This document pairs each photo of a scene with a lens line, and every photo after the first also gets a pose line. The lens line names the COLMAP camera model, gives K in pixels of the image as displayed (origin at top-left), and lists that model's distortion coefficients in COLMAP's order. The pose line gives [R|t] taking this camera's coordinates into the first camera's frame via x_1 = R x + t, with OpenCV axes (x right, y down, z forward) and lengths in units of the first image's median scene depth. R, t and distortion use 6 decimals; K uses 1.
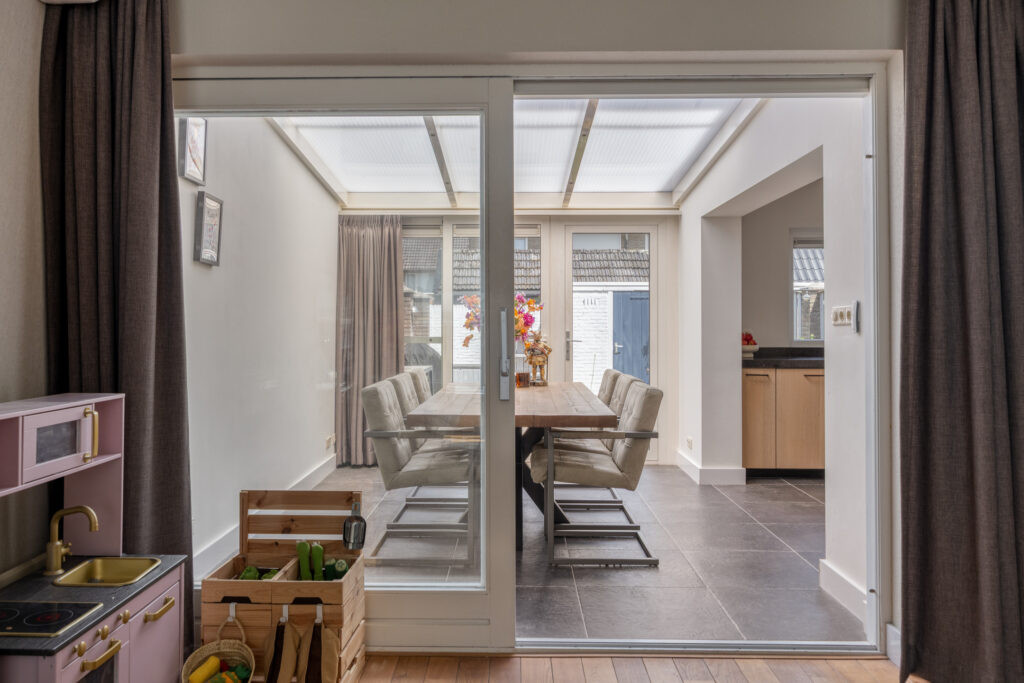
lens RADIAL K [[807.6, 0, 510.8], [0, 807.6, 314.7], [0, 0, 1]] dist [-0.001542, -0.001784]
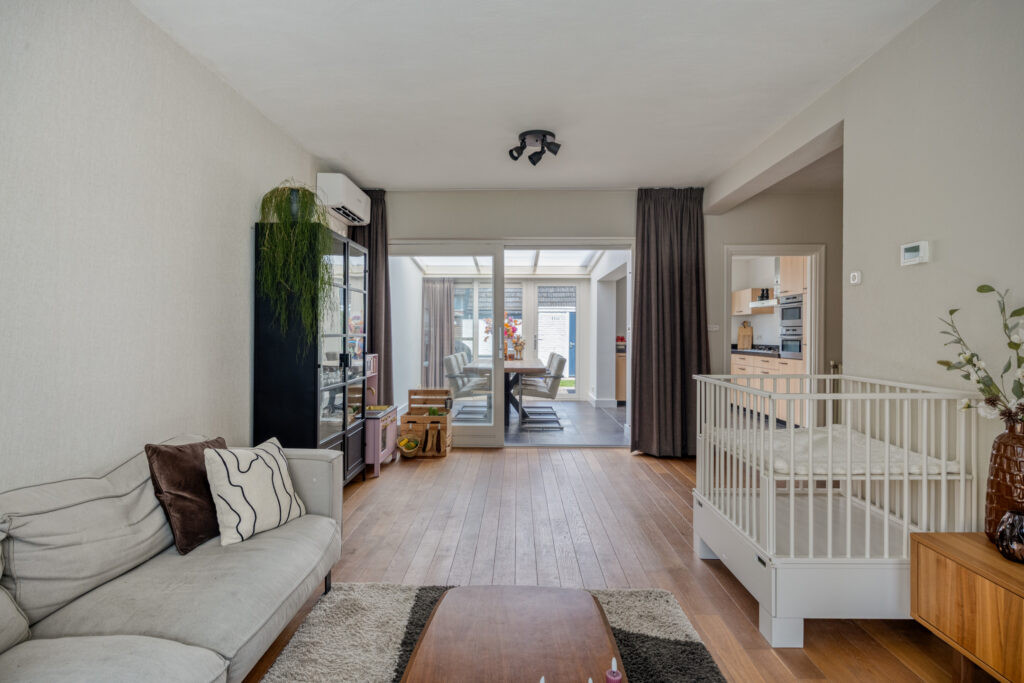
lens RADIAL K [[578.0, 0, 508.5], [0, 578.0, 332.4], [0, 0, 1]] dist [-0.000644, -0.000287]
pose [[0.999954, 0.003901, -0.008751, 0.019597], [-0.003768, 0.999878, 0.015188, -0.009343], [0.008809, -0.015155, 0.999846, -0.540247]]
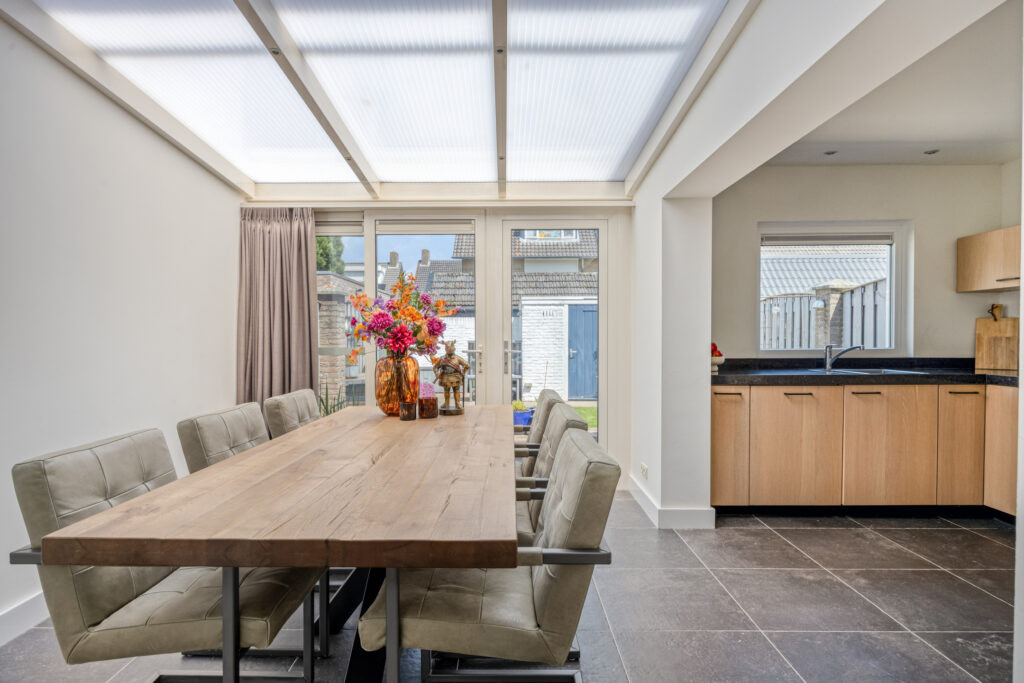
lens RADIAL K [[552.3, 0, 512.0], [0, 552.3, 341.5], [0, 0, 1]] dist [0.000889, 0.000043]
pose [[0.999930, -0.003084, 0.011448, 0.085027], [0.002771, 0.999624, 0.027272, 0.005877], [-0.011528, -0.027239, 0.999562, 0.478155]]
